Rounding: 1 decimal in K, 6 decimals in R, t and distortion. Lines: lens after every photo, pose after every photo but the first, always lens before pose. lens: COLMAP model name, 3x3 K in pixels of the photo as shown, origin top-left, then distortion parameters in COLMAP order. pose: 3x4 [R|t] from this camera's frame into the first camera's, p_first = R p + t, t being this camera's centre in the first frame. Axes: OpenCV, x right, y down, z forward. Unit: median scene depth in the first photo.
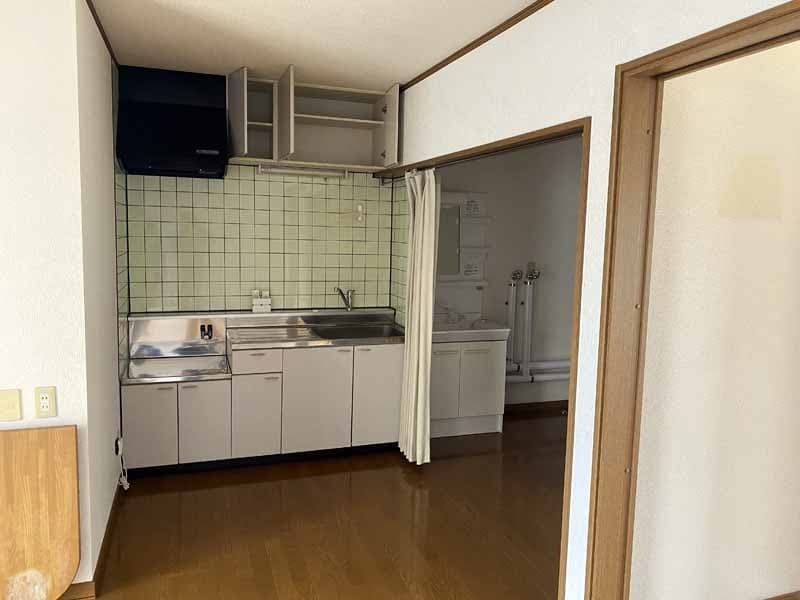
lens RADIAL K [[605.1, 0, 400.0], [0, 605.1, 300.0], [0, 0, 1]] dist [0.003686, -0.008307]
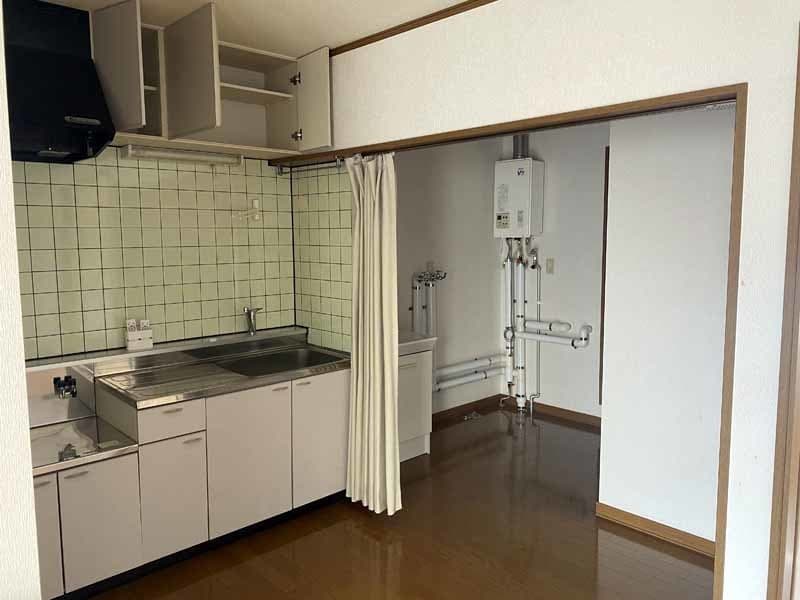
lens RADIAL K [[608.4, 0, 400.0], [0, 608.4, 300.0], [0, 0, 1]] dist [-0.014428, -0.003762]
pose [[0.908959, -0.074914, 0.410100, -0.255890], [0.074032, 0.997092, 0.018056, -0.030395], [-0.410260, 0.013948, 0.911862, 0.225271]]
